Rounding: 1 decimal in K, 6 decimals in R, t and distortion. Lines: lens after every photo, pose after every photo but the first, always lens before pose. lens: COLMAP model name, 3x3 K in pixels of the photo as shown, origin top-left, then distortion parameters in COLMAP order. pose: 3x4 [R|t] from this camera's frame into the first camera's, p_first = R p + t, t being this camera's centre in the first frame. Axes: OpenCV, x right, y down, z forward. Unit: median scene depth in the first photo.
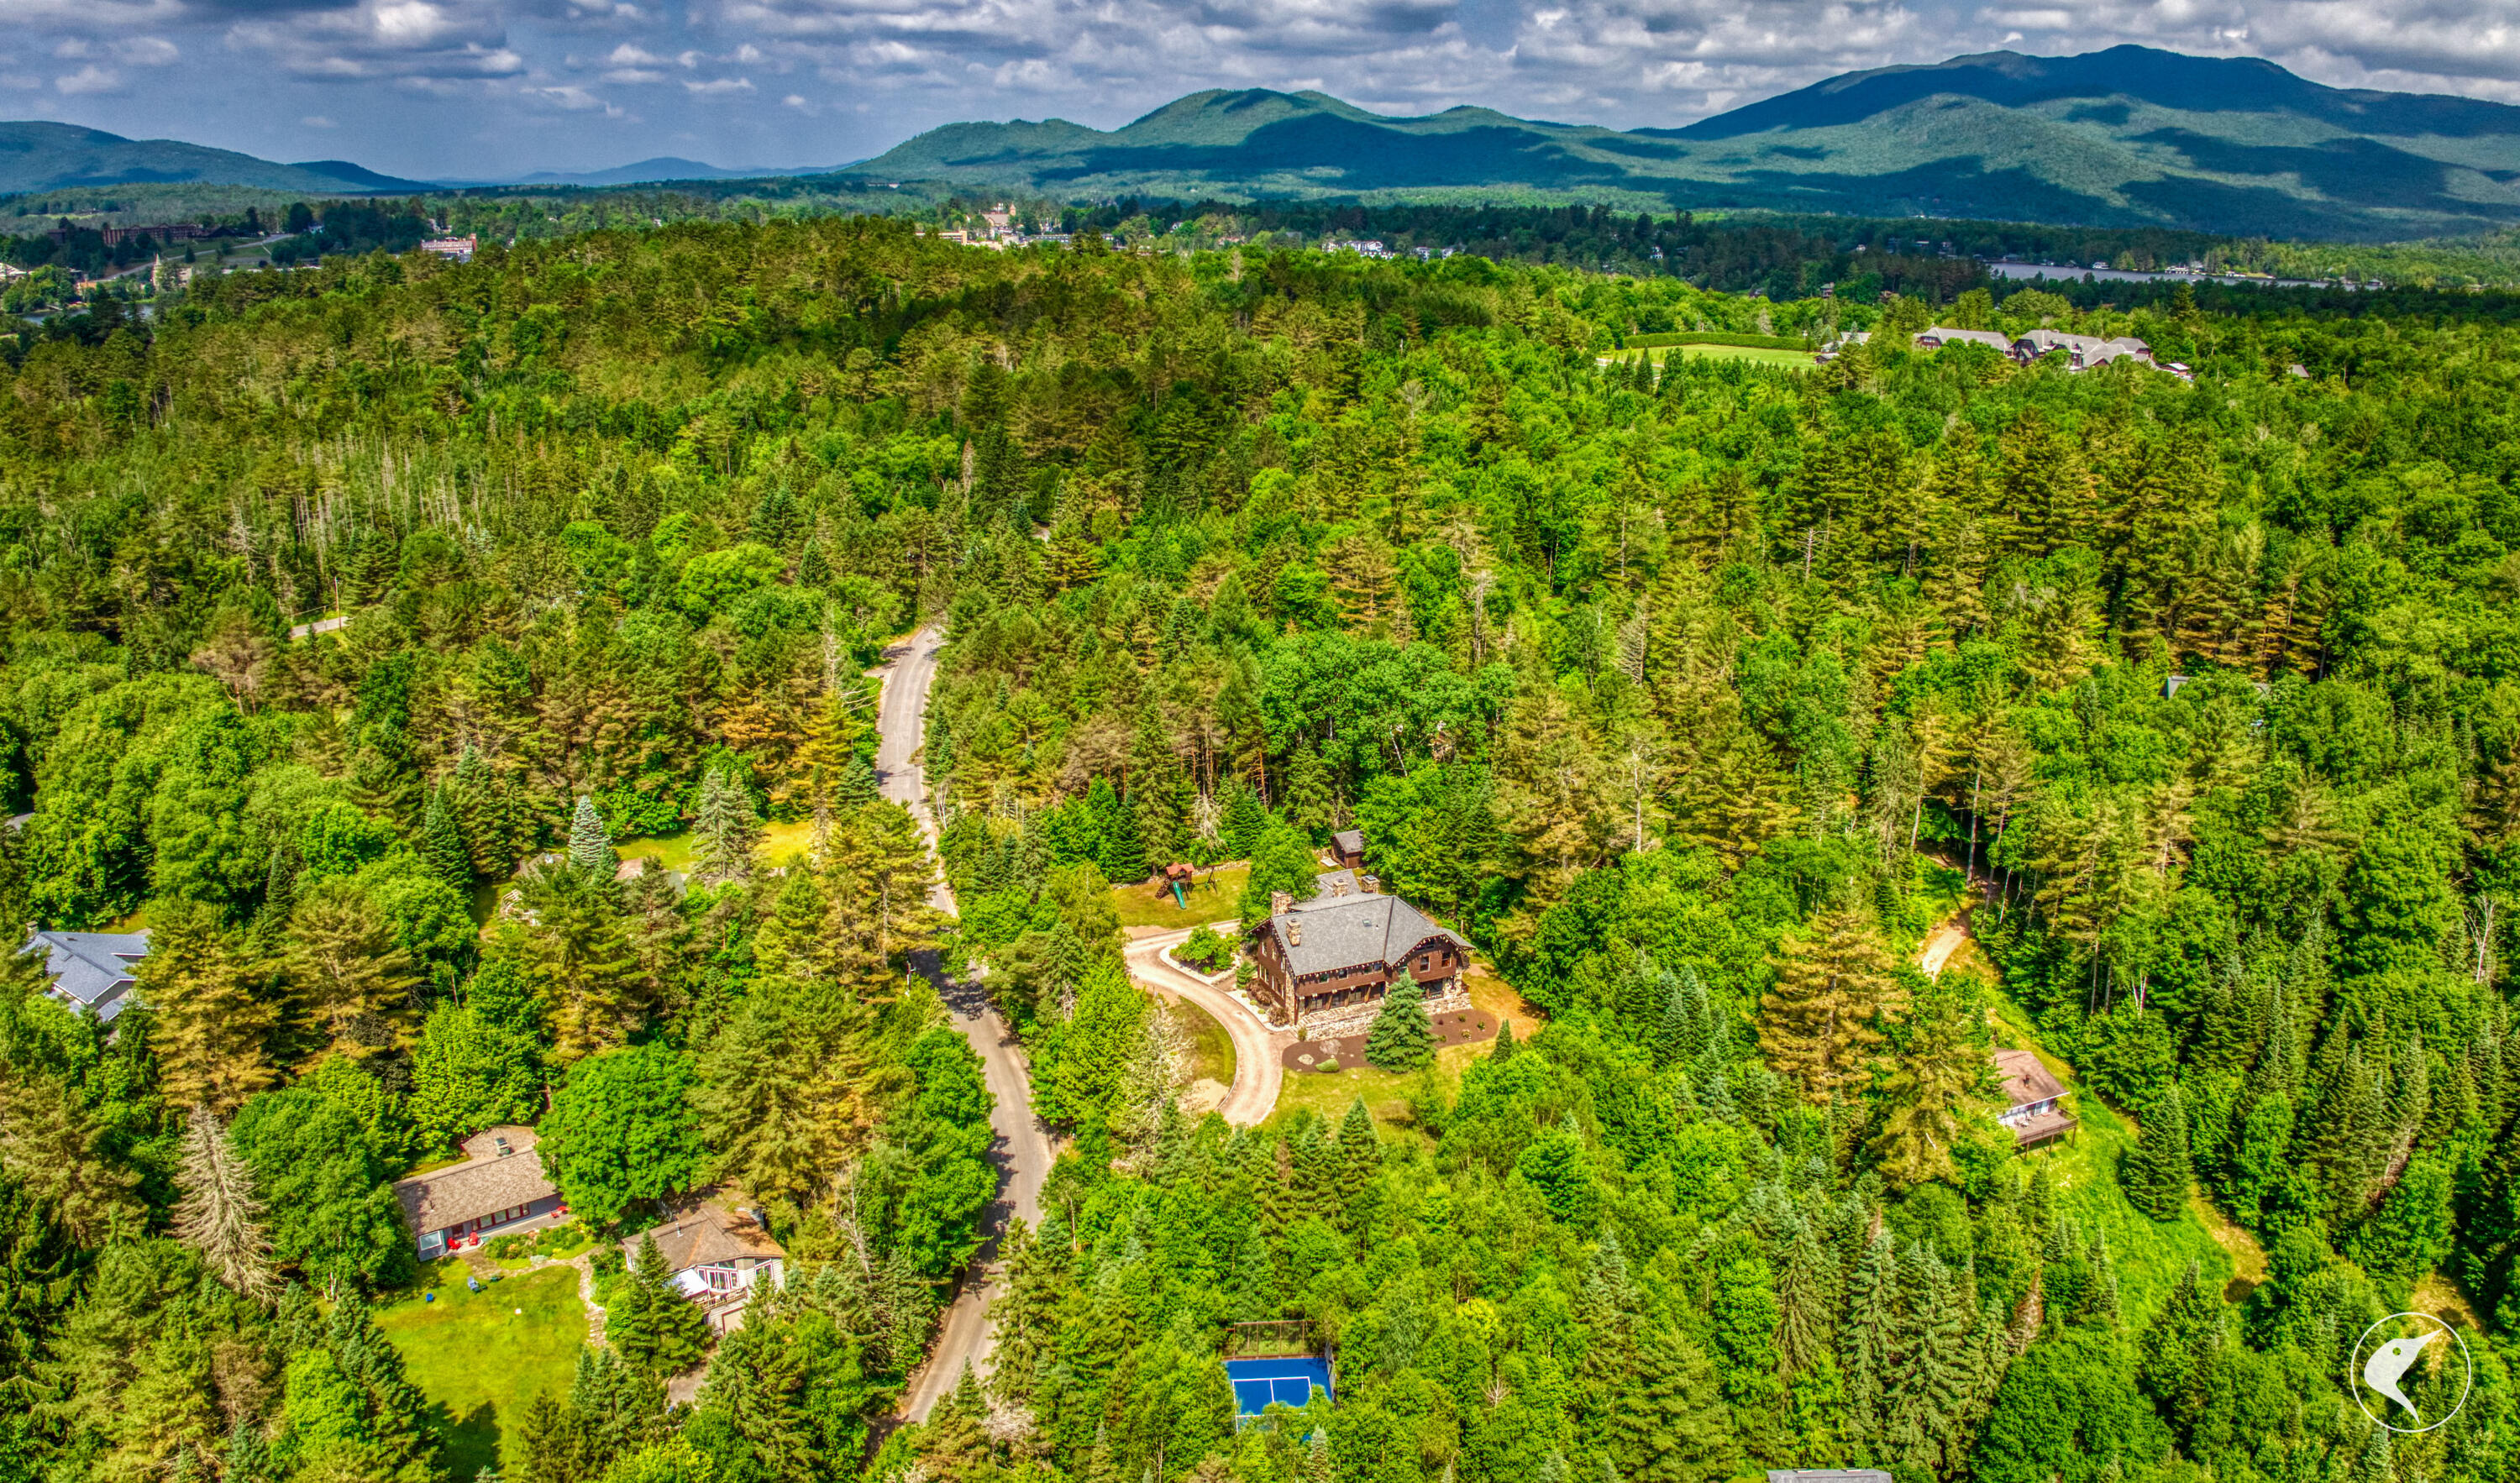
lens RADIAL K [[1897.2, 0, 1260.0], [0, 1897.2, 741.5], [0, 0, 1]] dist [-0.111796, 0.000081]
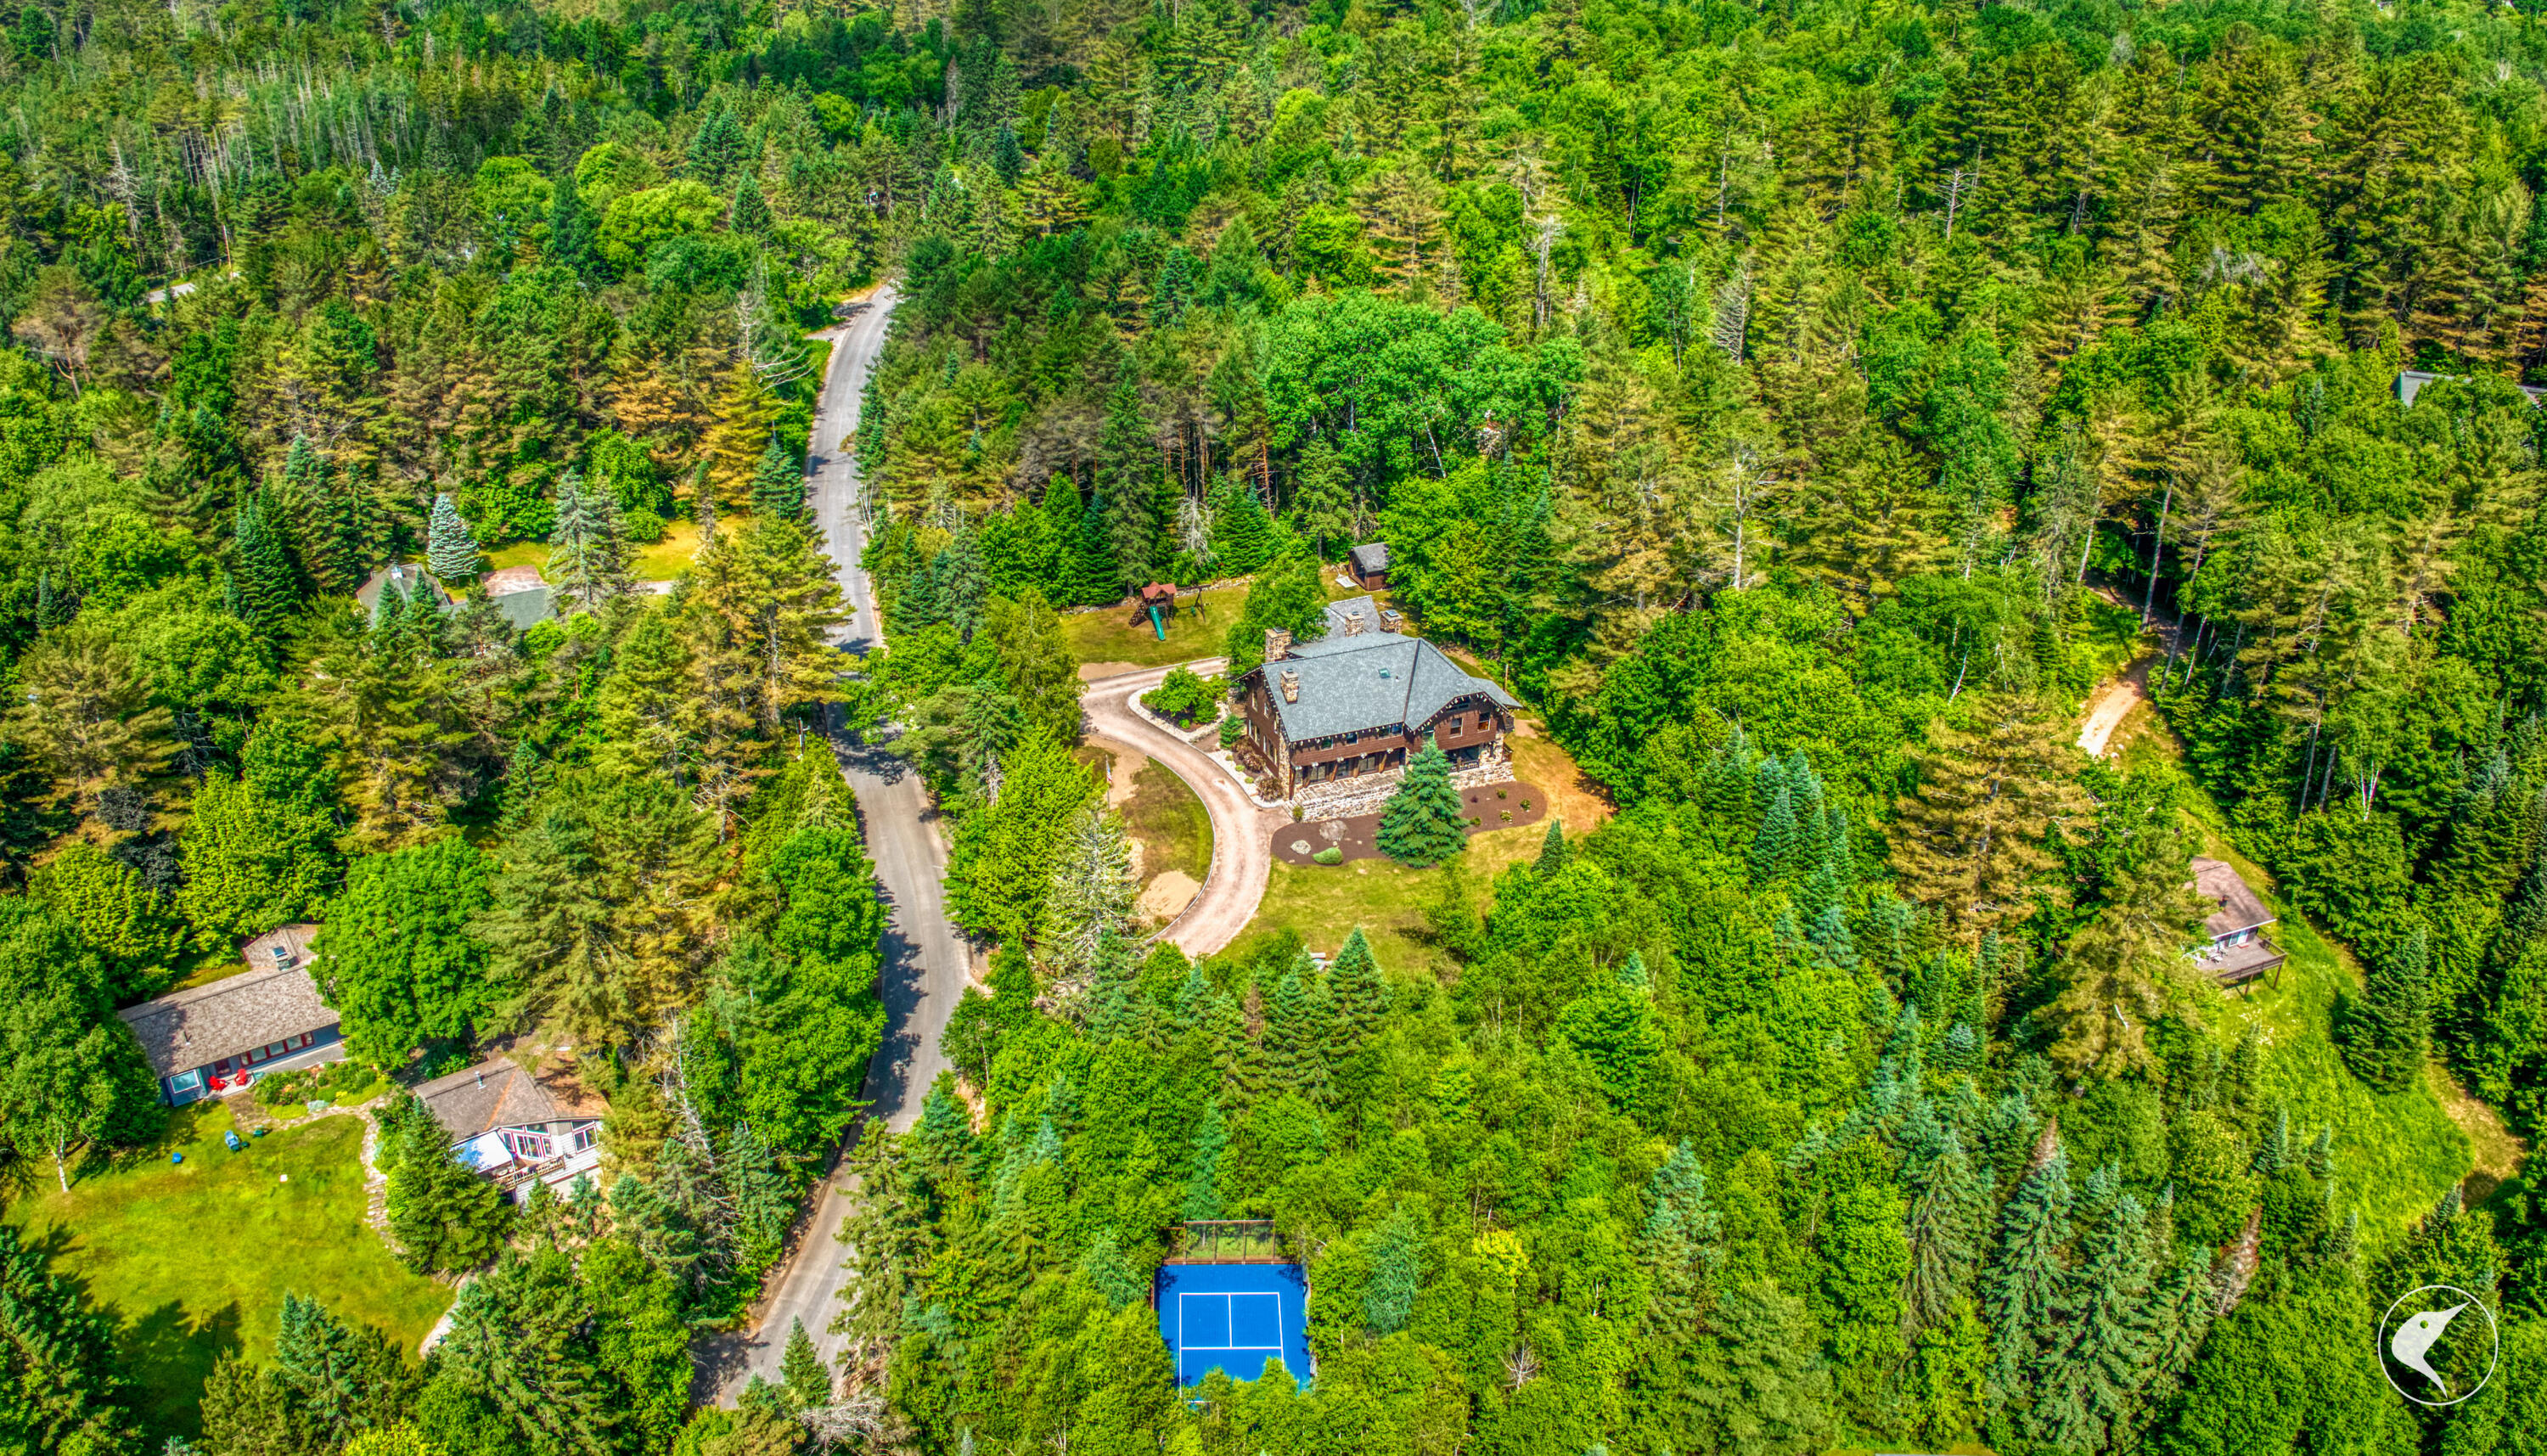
lens RADIAL K [[1986.9, 0, 1164.5], [0, 1986.9, 727.9], [0, 0, 1]] dist [-0.105403, -0.014478]
pose [[0.997412, 0.021106, -0.068725, 0.022184], [-0.009370, 0.985947, 0.166797, -0.018498], [0.071280, -0.165721, 0.983593, 0.176665]]
